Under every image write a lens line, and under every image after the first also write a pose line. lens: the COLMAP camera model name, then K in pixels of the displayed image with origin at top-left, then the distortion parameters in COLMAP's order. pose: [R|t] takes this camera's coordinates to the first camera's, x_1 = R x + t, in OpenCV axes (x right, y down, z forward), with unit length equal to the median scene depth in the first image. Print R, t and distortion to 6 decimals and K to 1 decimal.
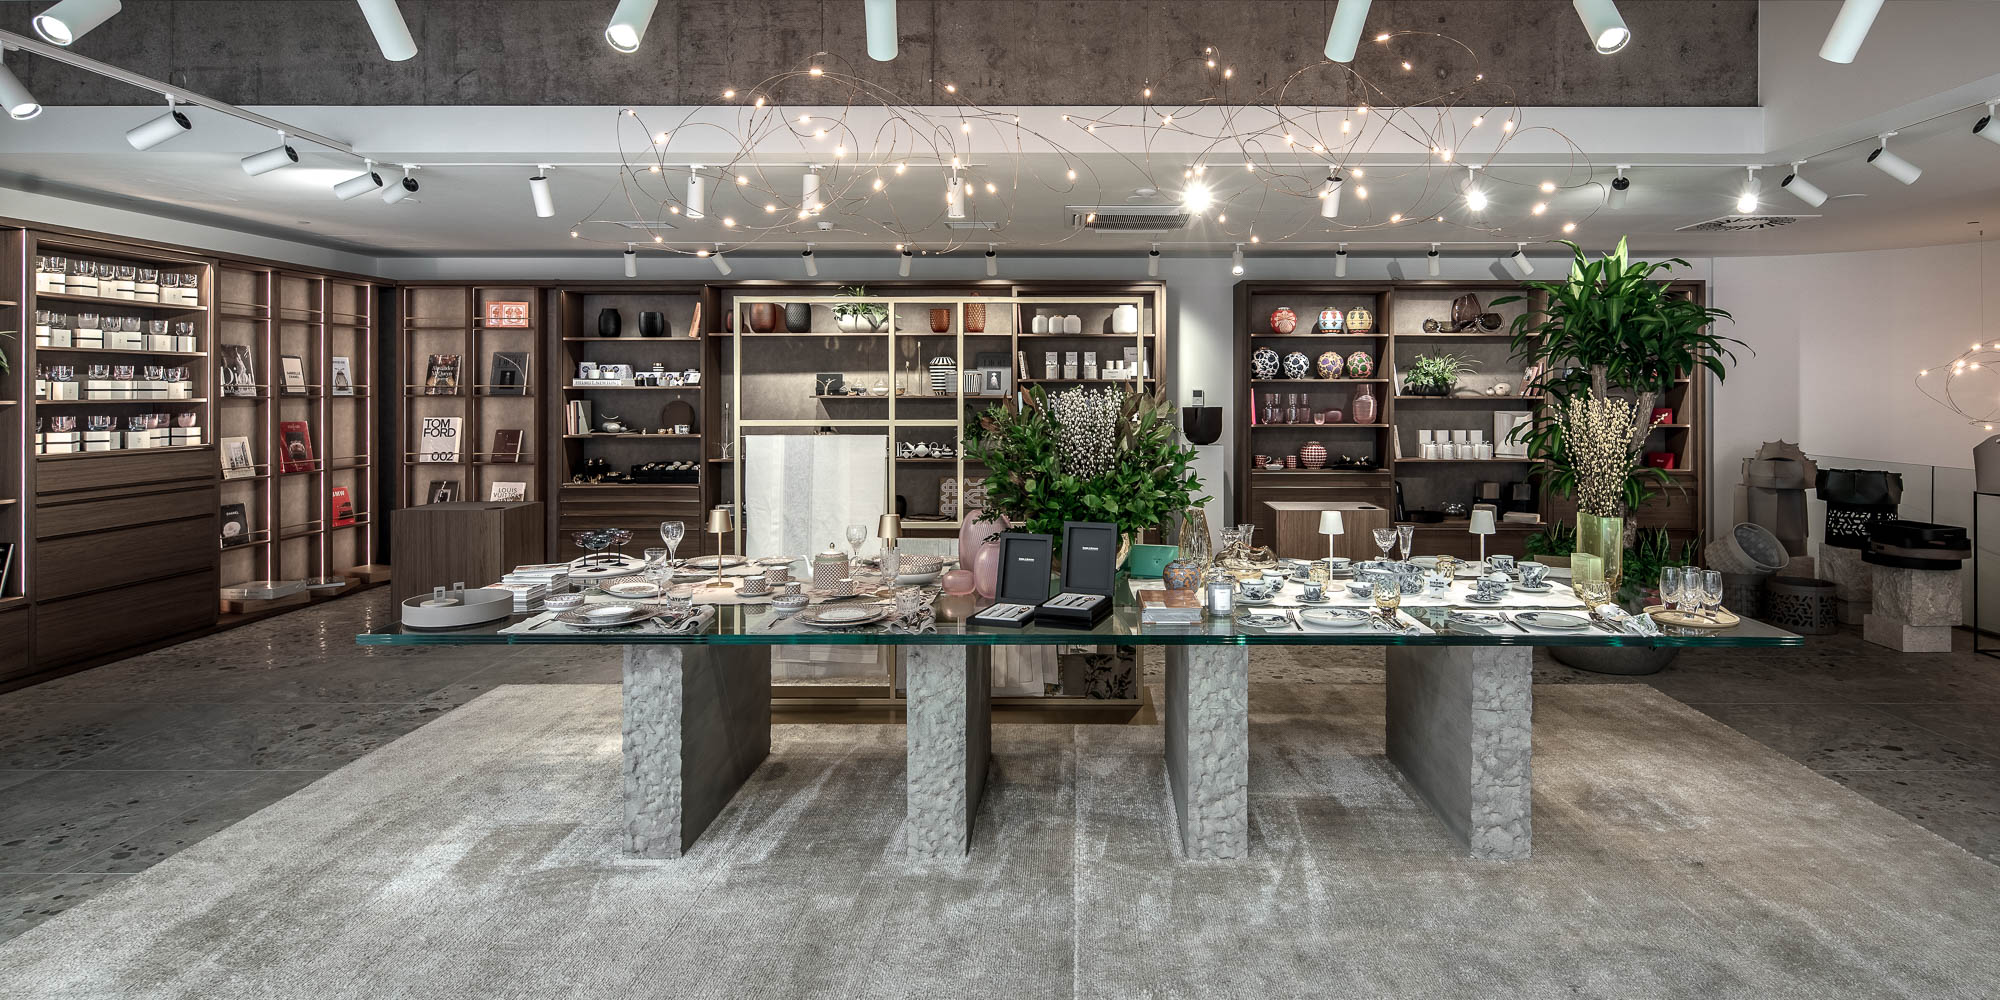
lens RADIAL K [[983.9, 0, 1000.0], [0, 983.9, 500.0], [0, 0, 1]] dist [0.013428, -0.010359]
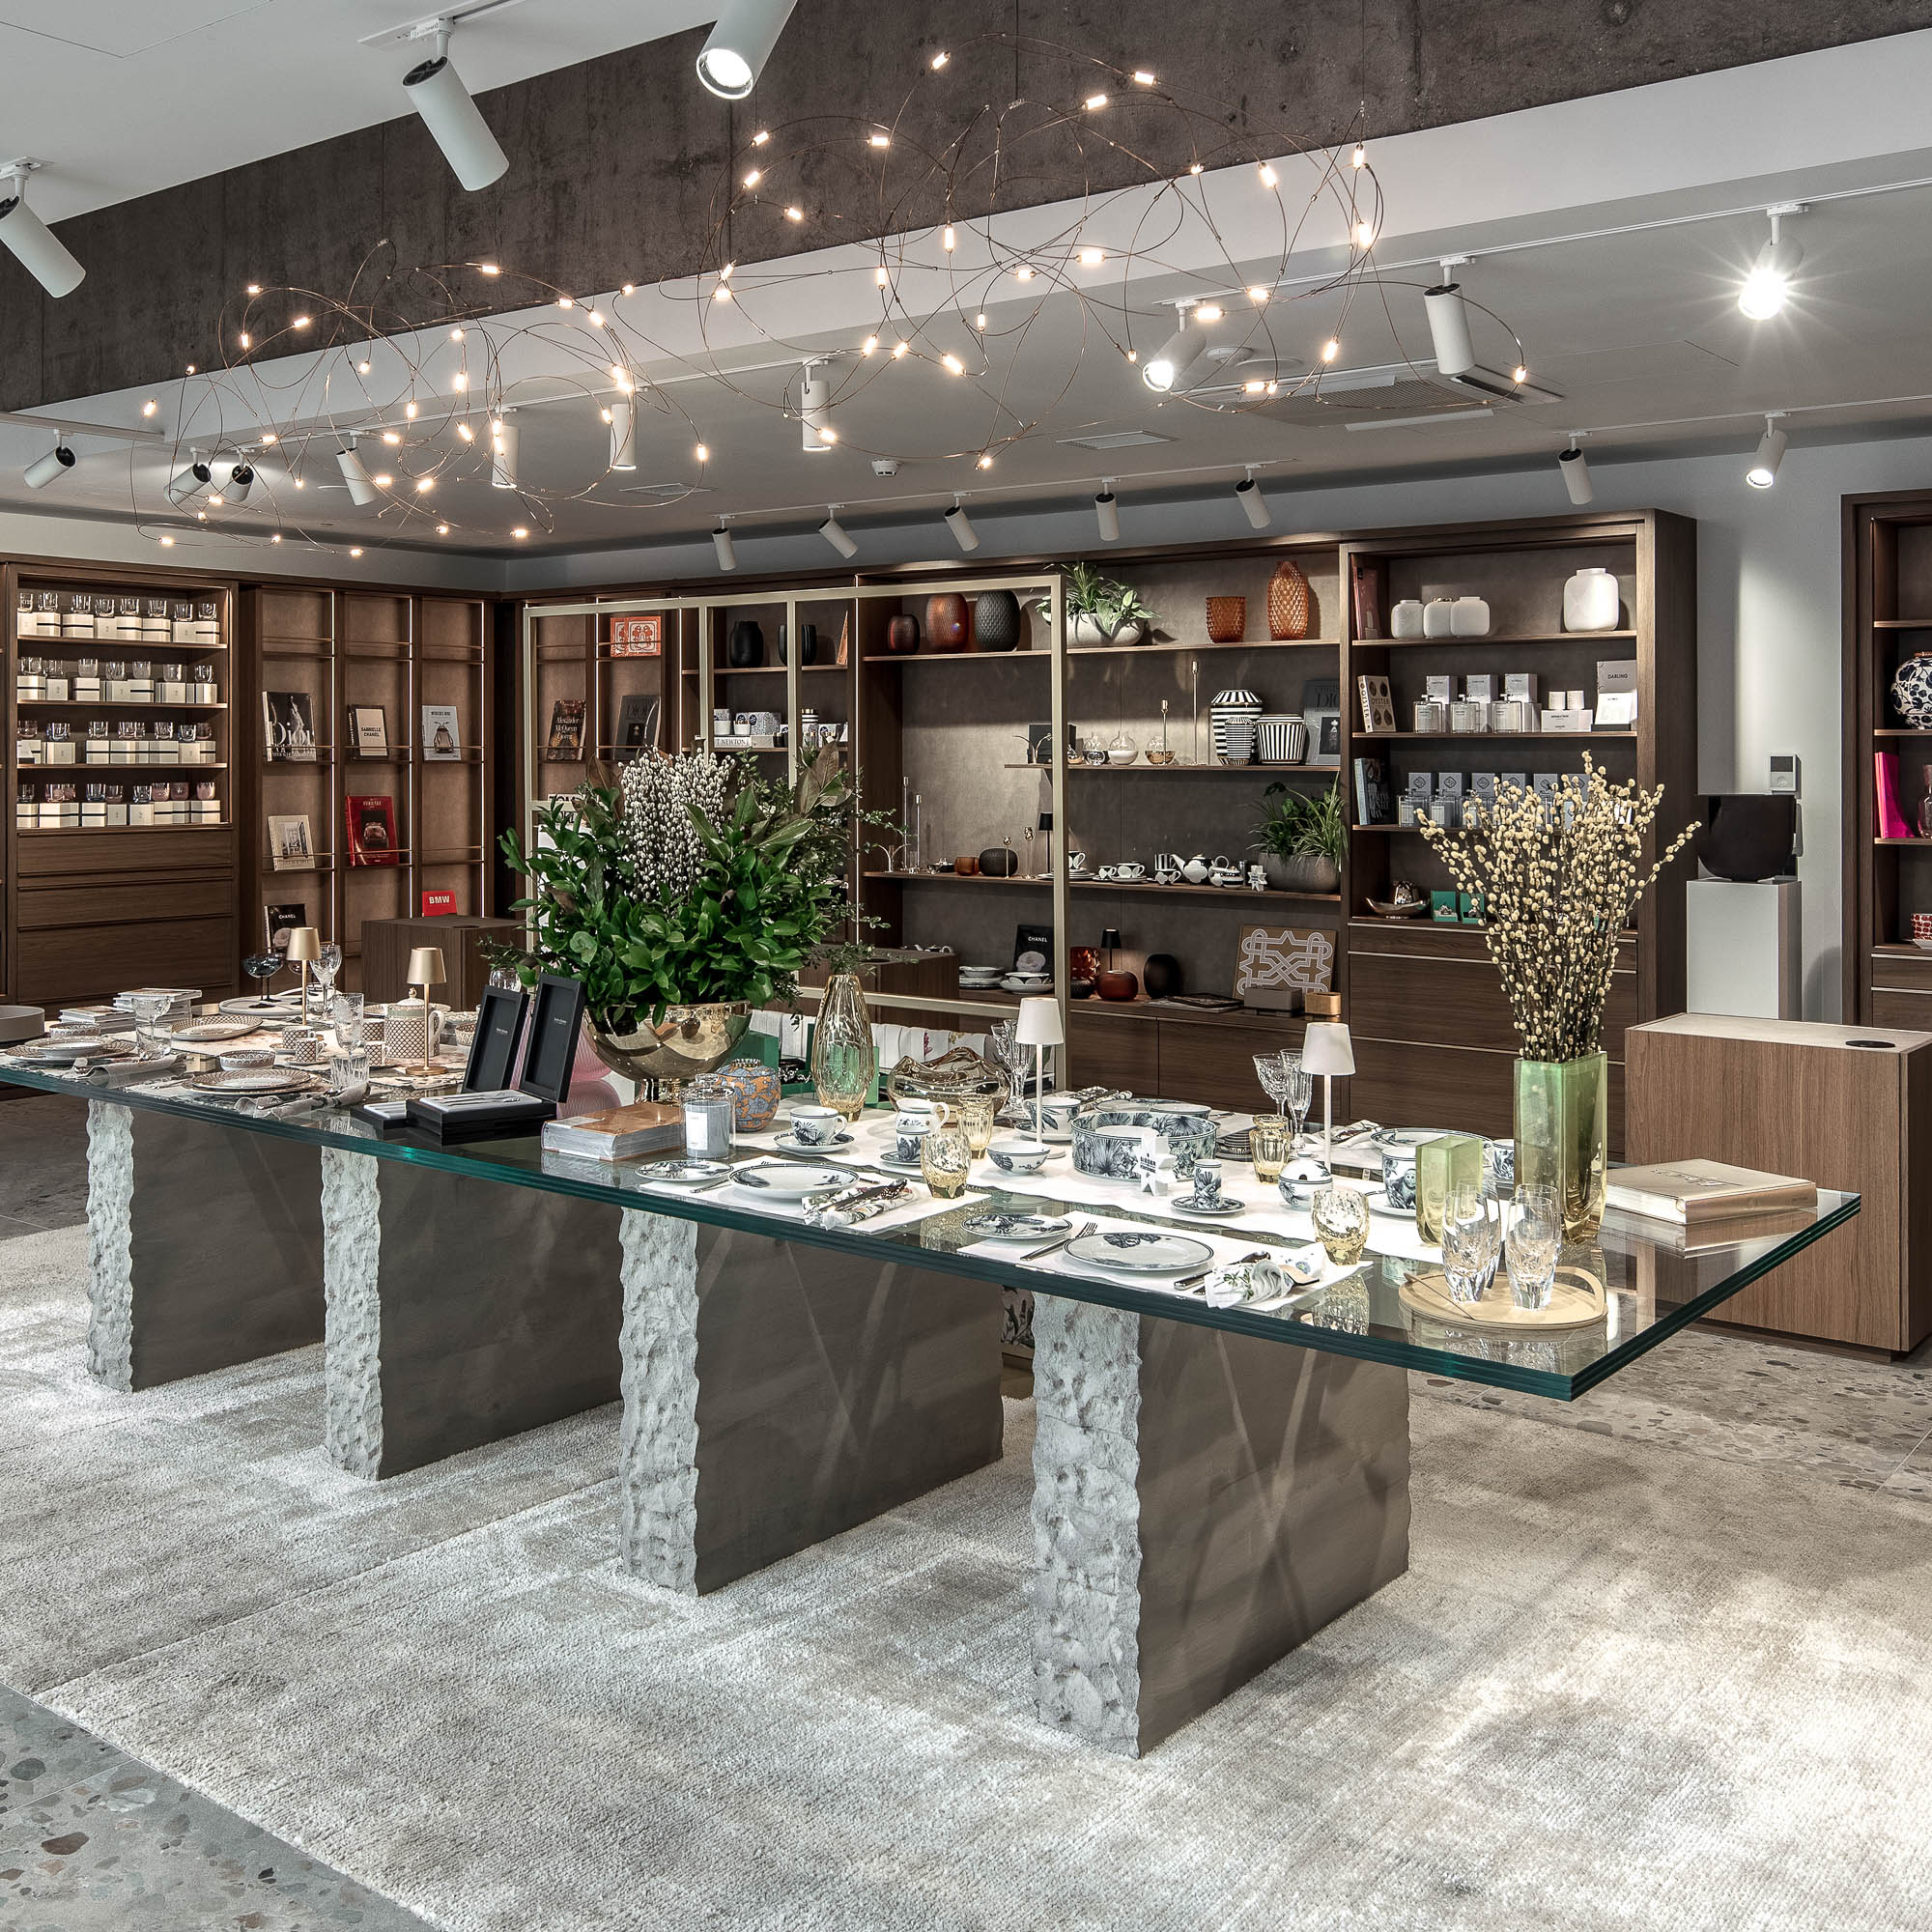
lens RADIAL K [[2006.6, 0, 965.7], [0, 2006.6, 999.1], [0, 0, 1]] dist [0.001138, 0.015066]
pose [[0.787821, 0.076527, -0.611132, 0.636335], [-0.070475, 0.996934, 0.033988, -0.013556], [0.611859, 0.016293, 0.790799, 0.119290]]
